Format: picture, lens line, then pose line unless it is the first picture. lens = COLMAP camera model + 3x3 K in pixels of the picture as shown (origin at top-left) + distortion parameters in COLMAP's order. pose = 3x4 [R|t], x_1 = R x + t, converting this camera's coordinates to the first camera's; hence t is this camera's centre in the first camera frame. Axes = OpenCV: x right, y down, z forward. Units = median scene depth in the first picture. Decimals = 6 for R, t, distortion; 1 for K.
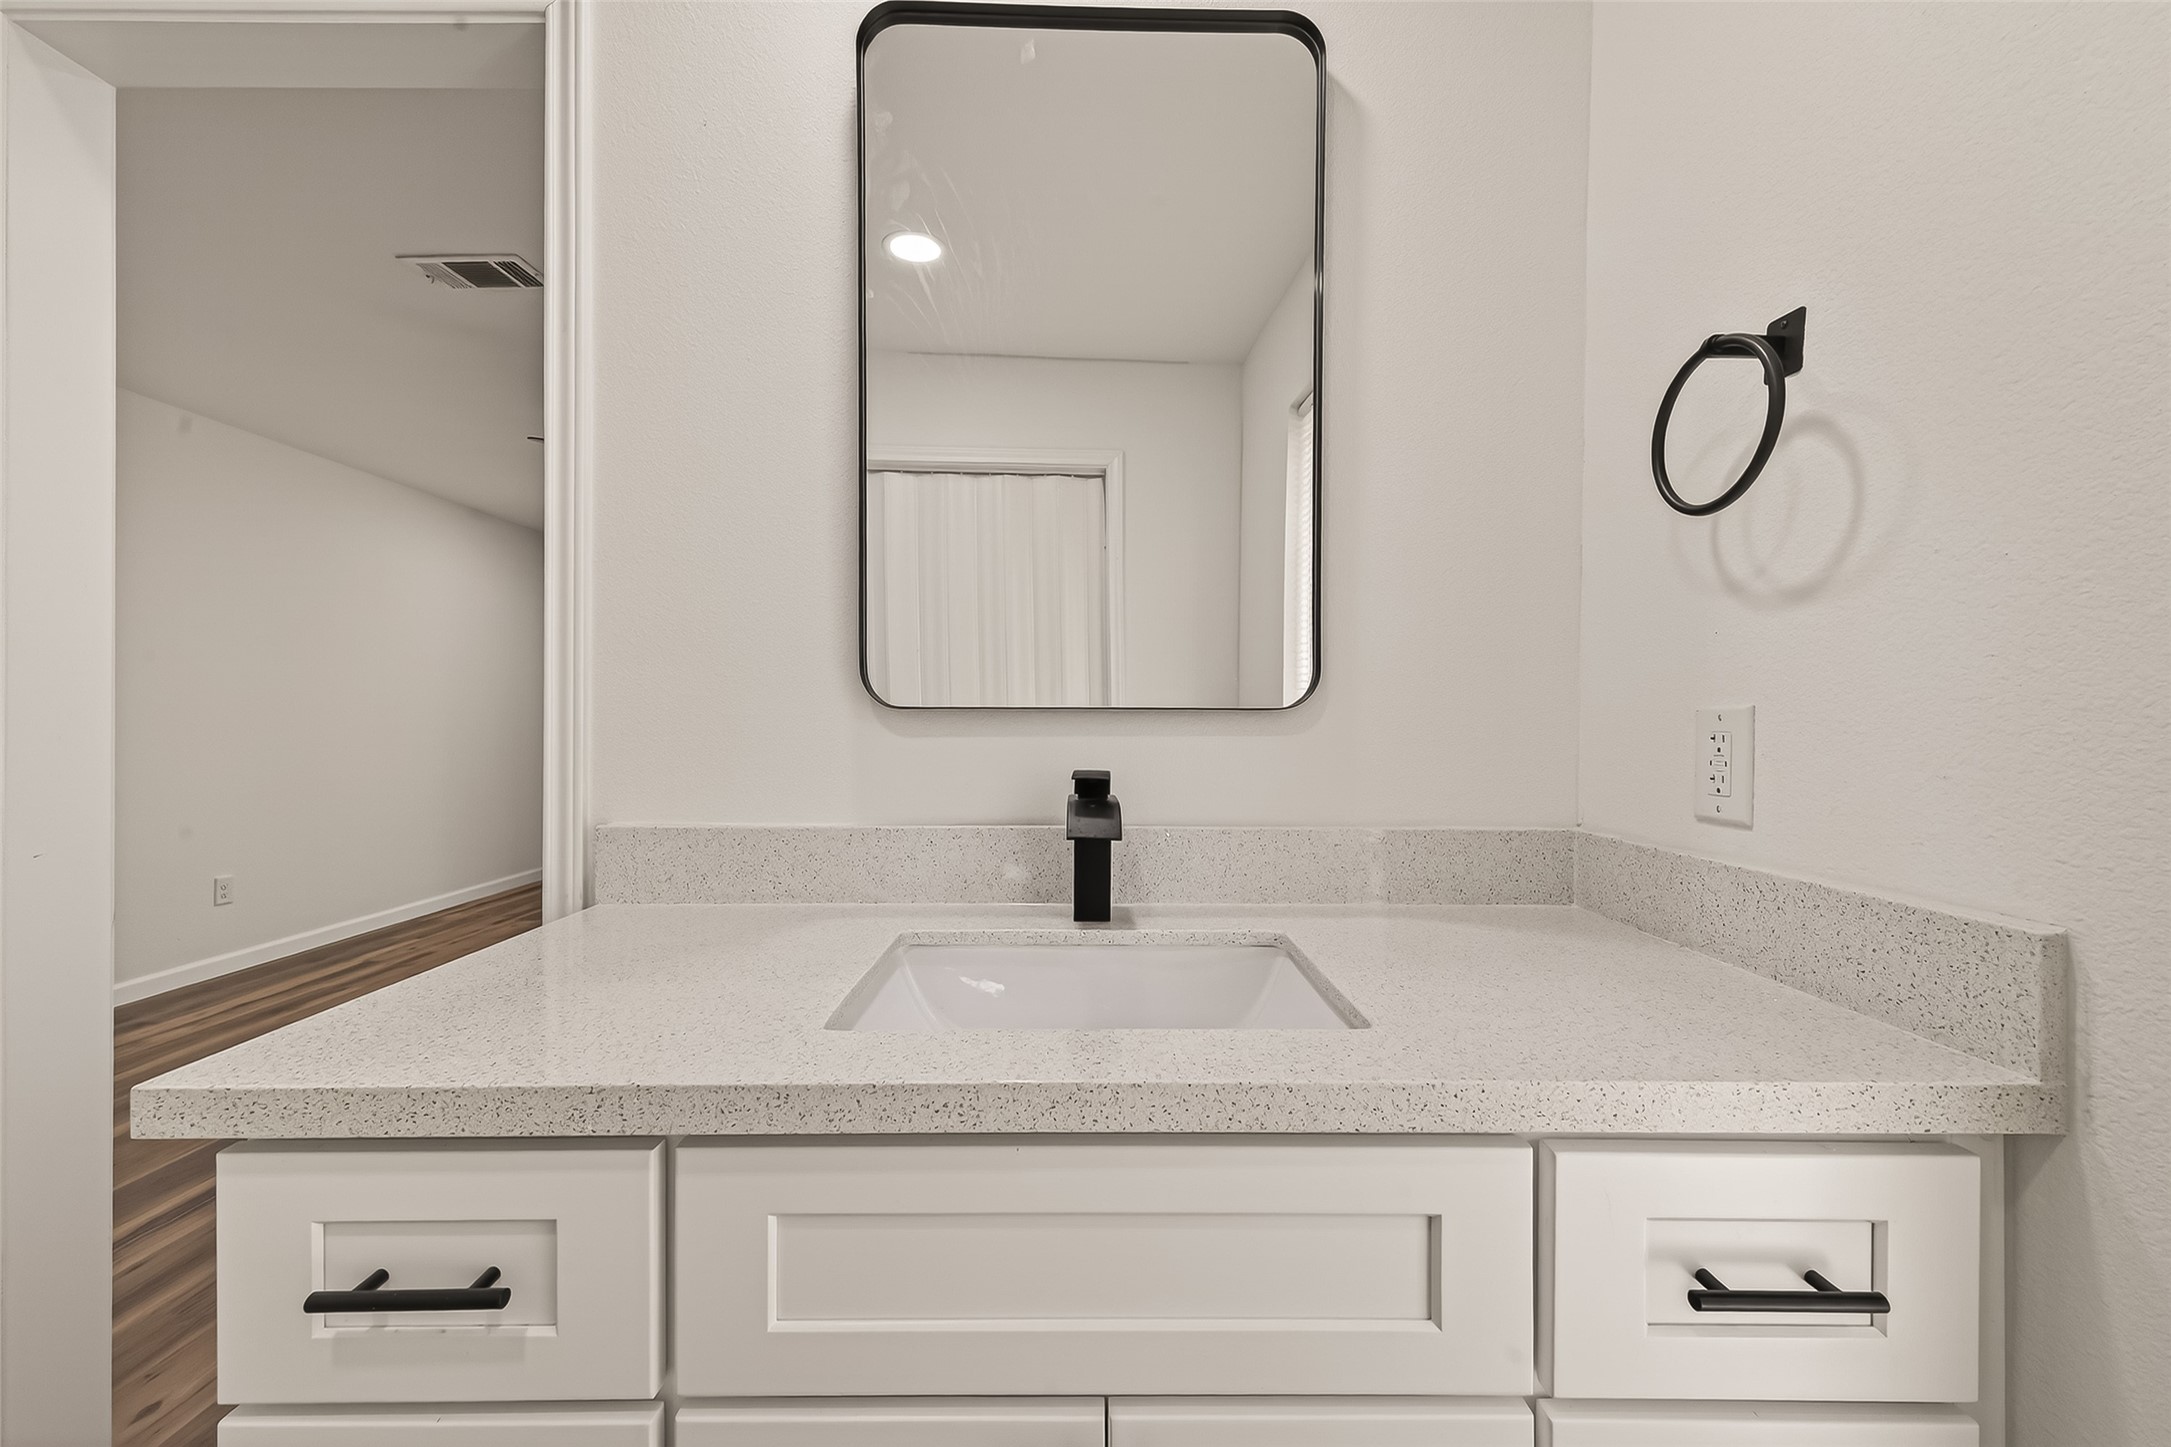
lens RADIAL K [[782.8, 0, 1080.9], [0, 782.8, 726.3], [0, 0, 1]] dist [0.000971, 0.000036]
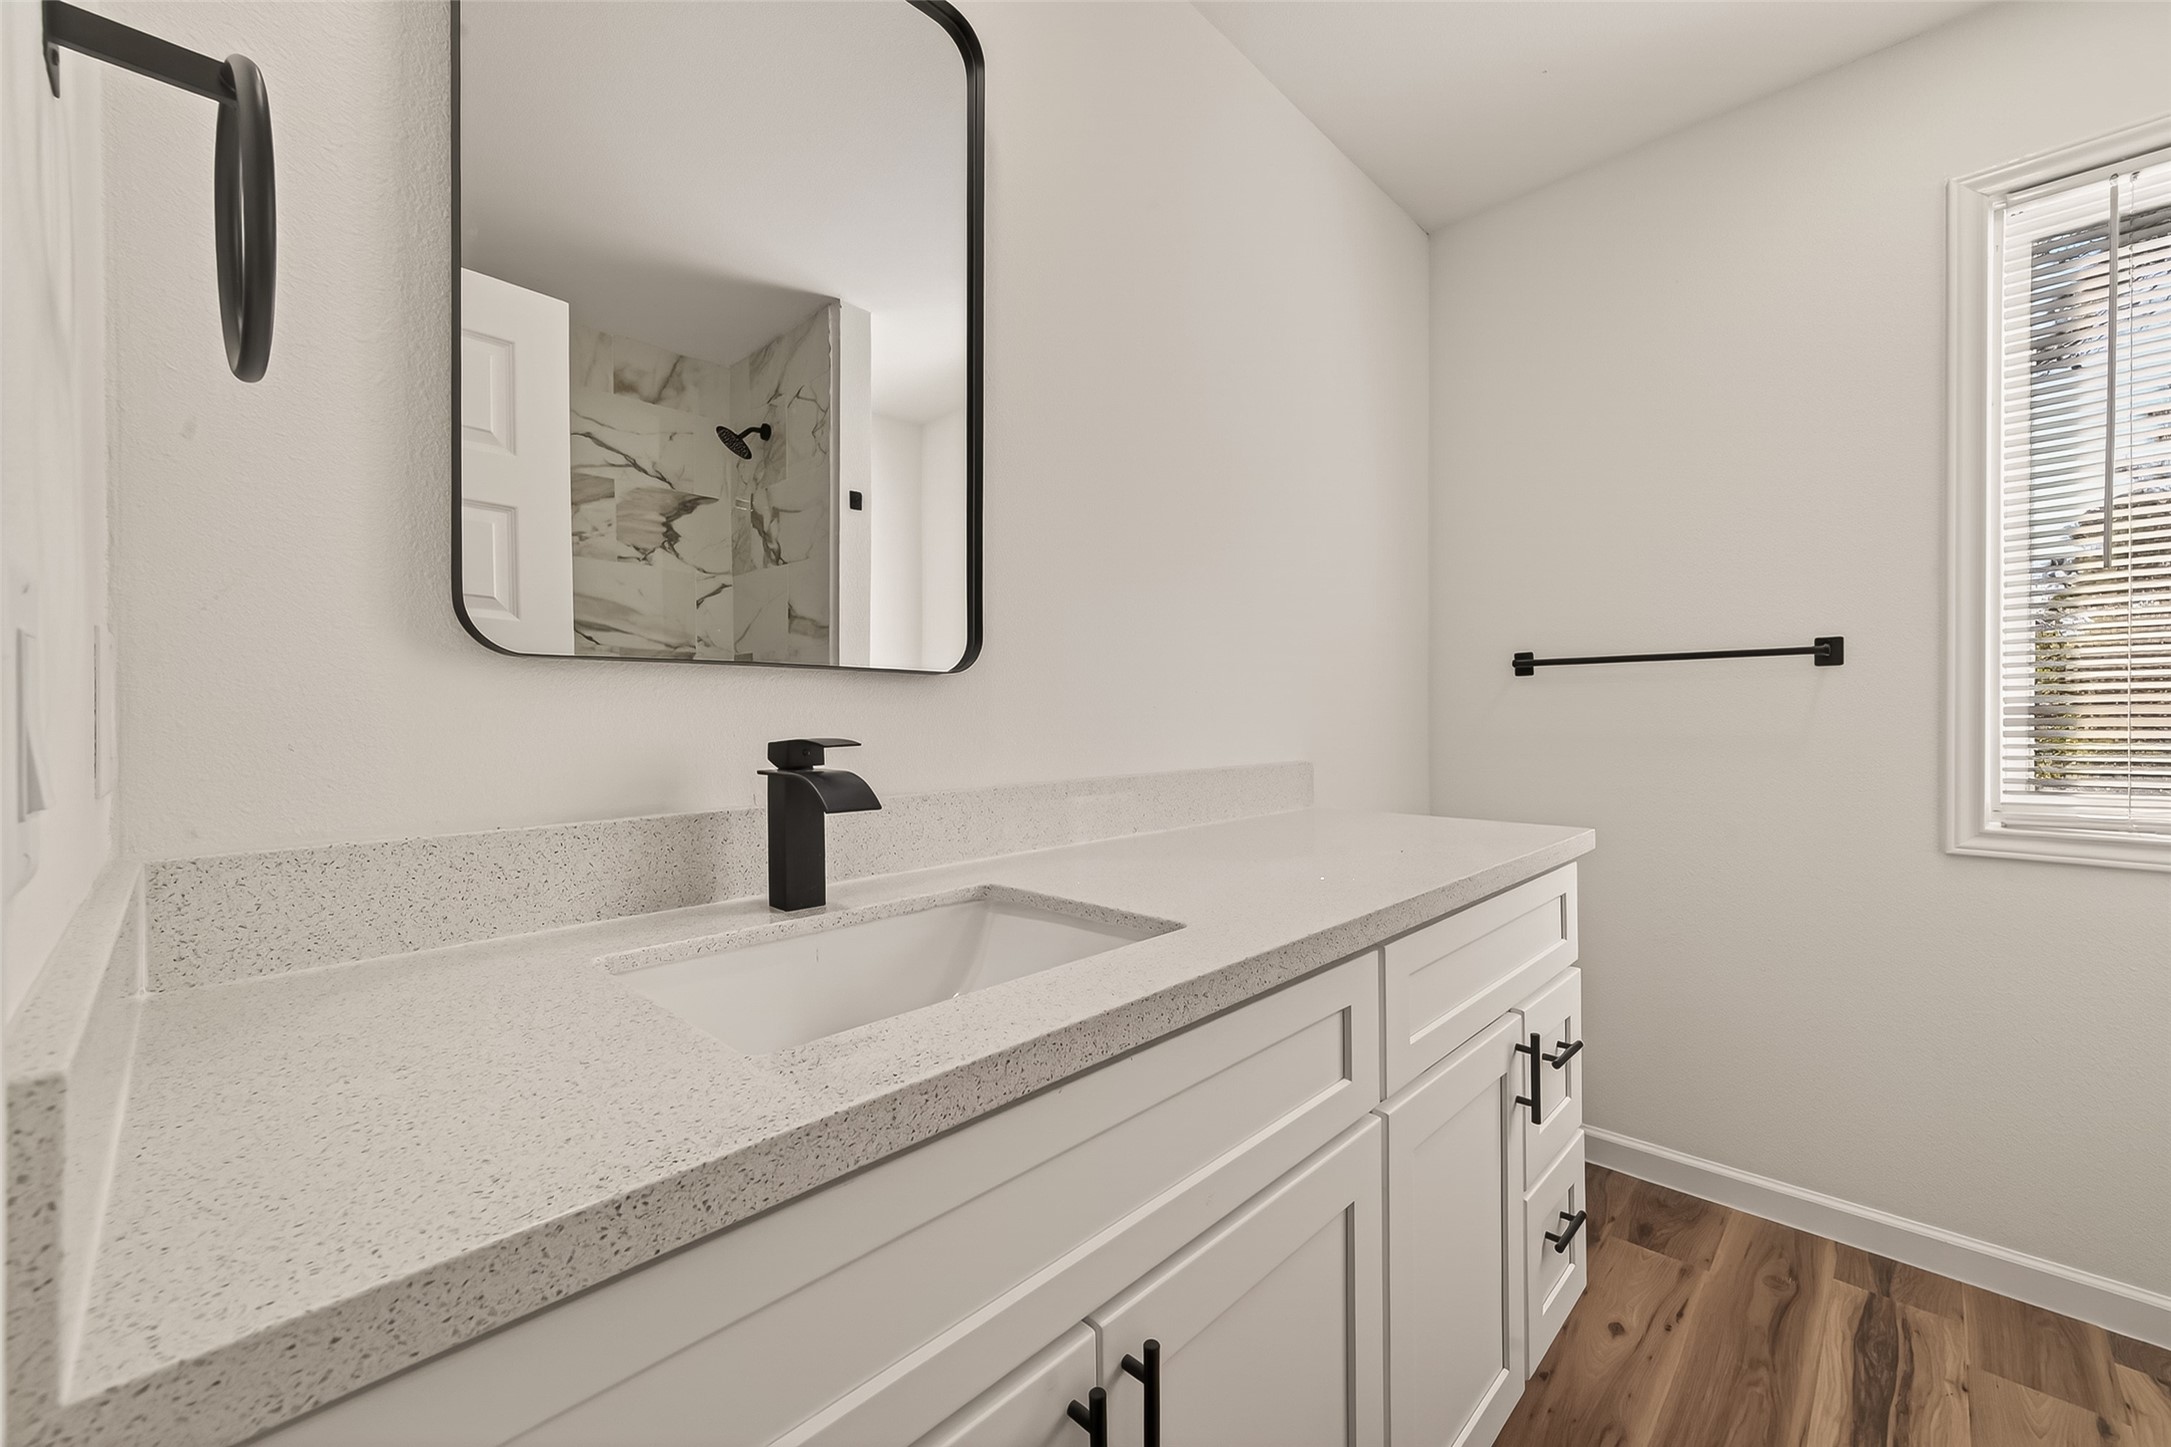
lens RADIAL K [[847.9, 0, 1087.7], [0, 847.9, 725.0], [0, 0, 1]] dist [0.001128, 0.000019]
pose [[0.684375, -0.005995, 0.729105, -0.461365], [-0.003861, 0.999922, 0.011846, 0.031236], [-0.729120, -0.010922, 0.684299, 0.115612]]
